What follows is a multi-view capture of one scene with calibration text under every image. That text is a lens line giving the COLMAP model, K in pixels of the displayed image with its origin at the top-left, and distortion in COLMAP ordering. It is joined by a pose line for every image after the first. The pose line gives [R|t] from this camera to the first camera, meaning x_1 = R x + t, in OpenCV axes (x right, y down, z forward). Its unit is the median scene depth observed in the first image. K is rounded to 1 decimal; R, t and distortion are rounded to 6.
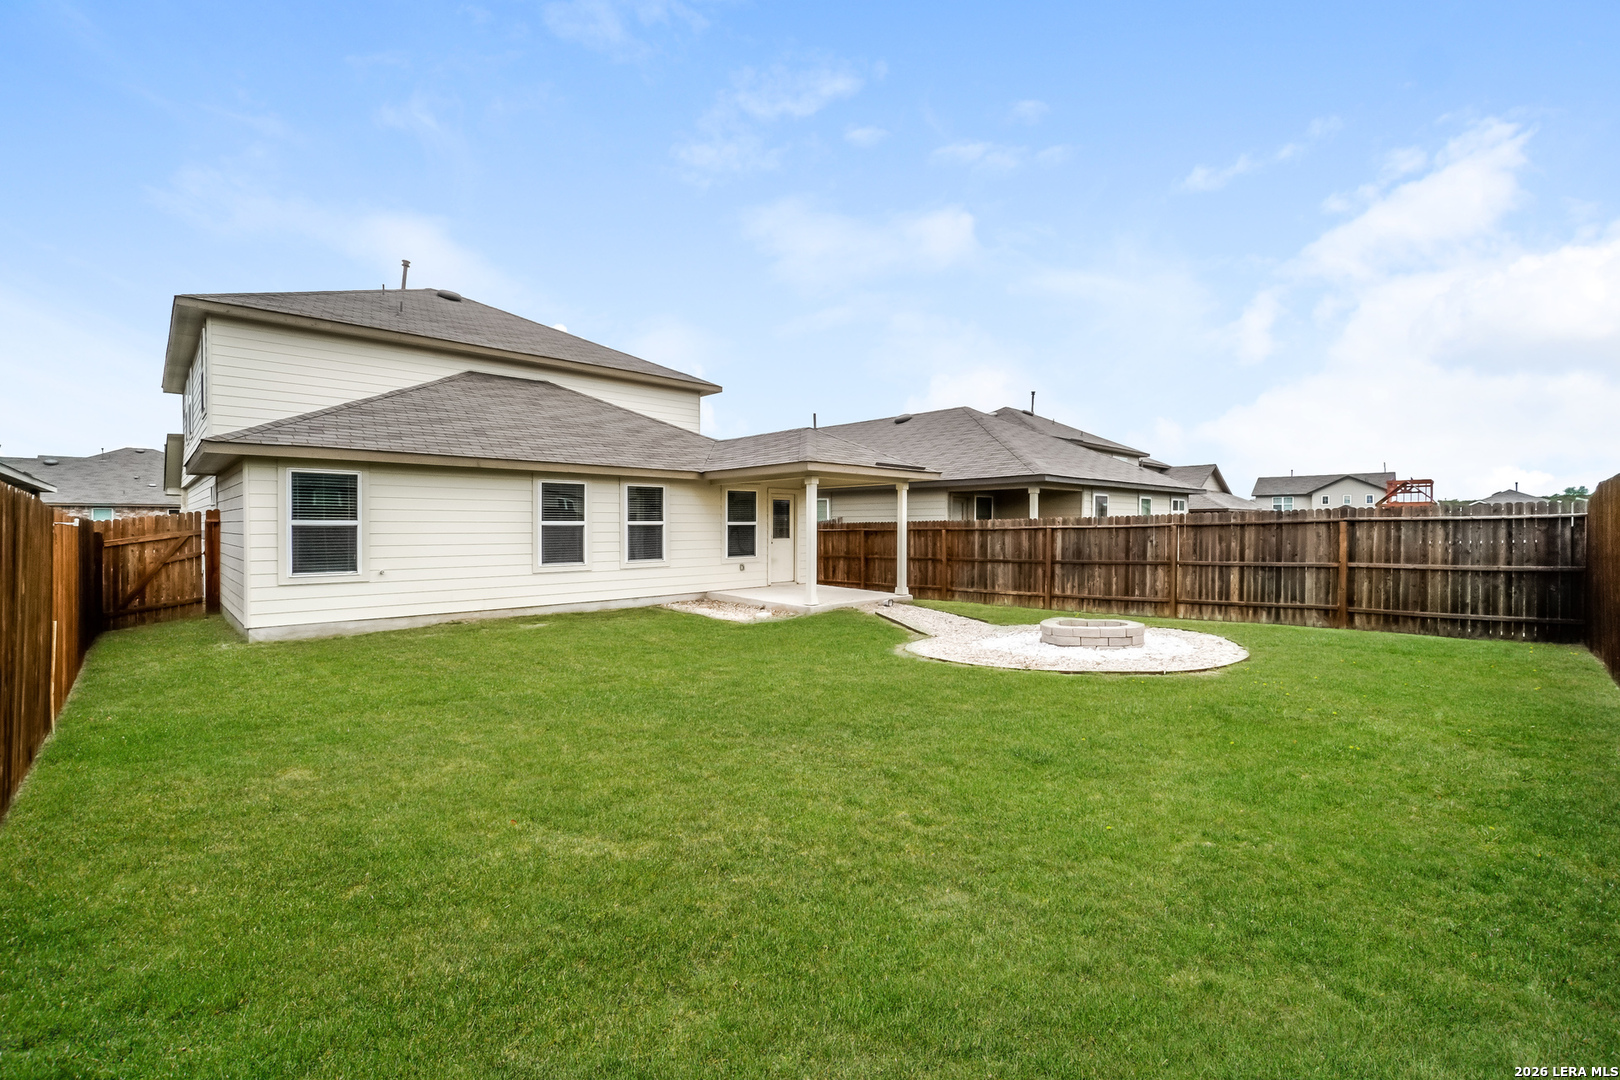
lens RADIAL K [[703.0, 0, 810.0], [0, 703.0, 540.0], [0, 0, 1]] dist [-0.001983, -0.000194]
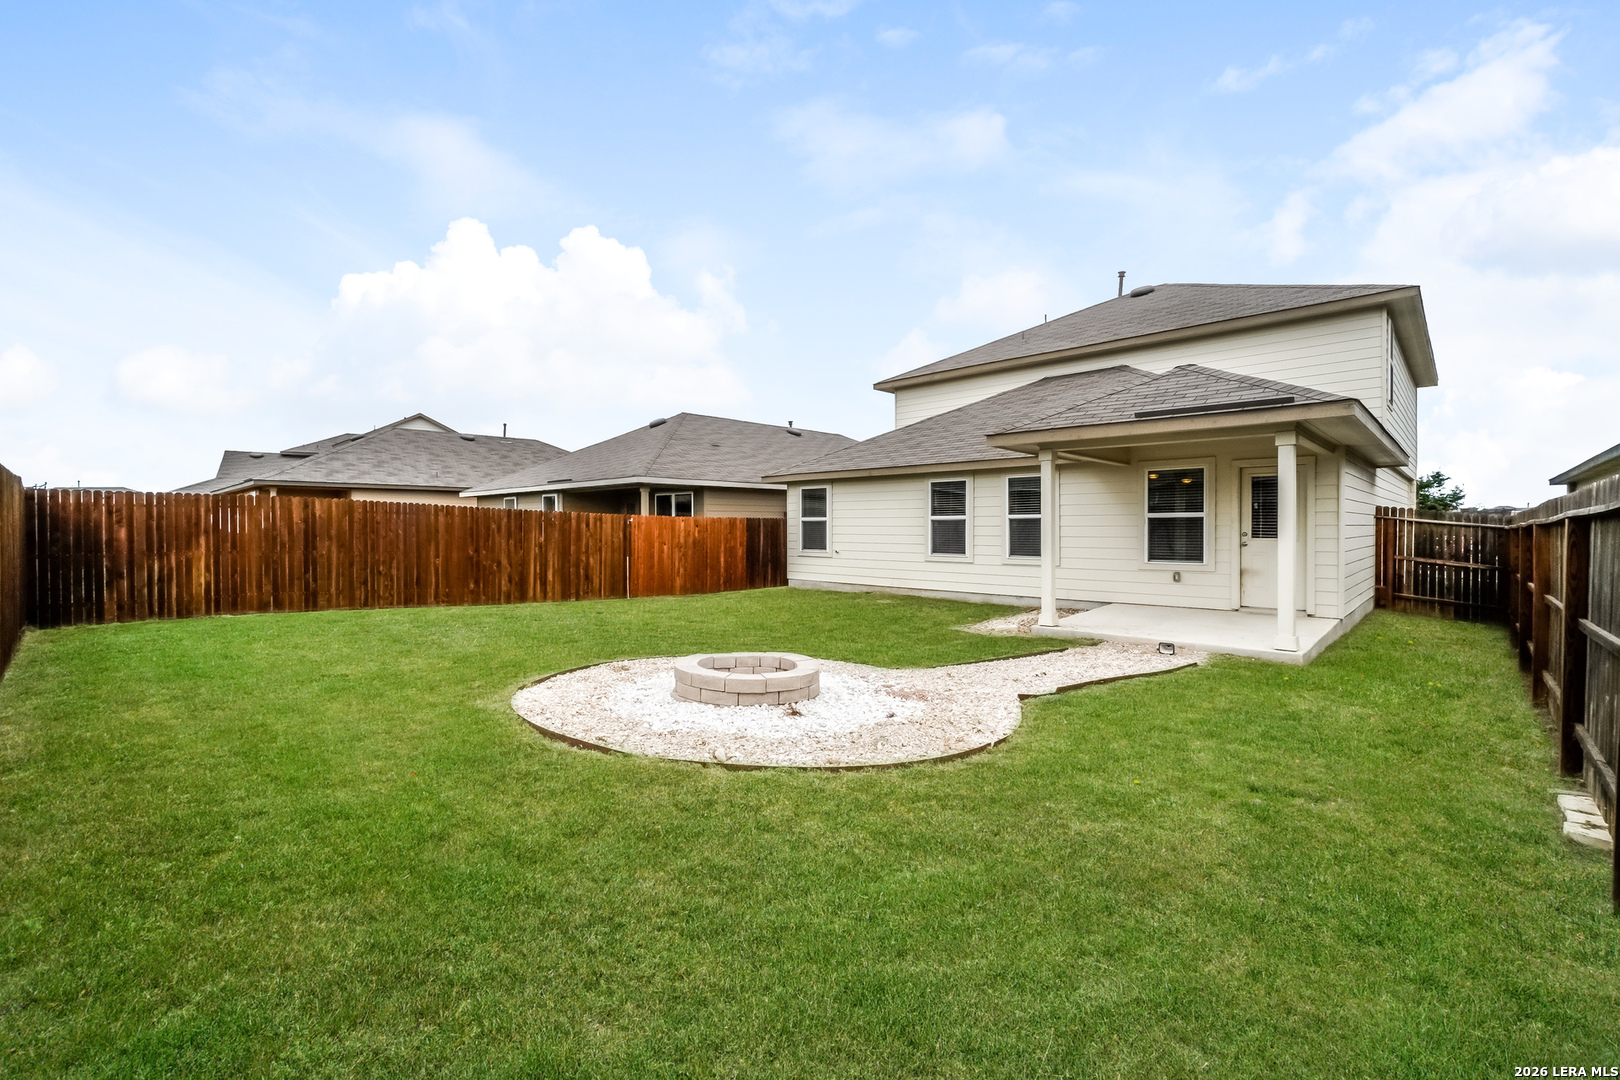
lens RADIAL K [[703.0, 0, 810.0], [0, 703.0, 540.0], [0, 0, 1]] dist [-0.001983, -0.000194]
pose [[0.044593, 0.026469, -0.998655, 0.724088], [-0.013298, 0.999576, 0.025900, -0.014411], [0.998917, 0.012125, 0.044926, 0.720409]]
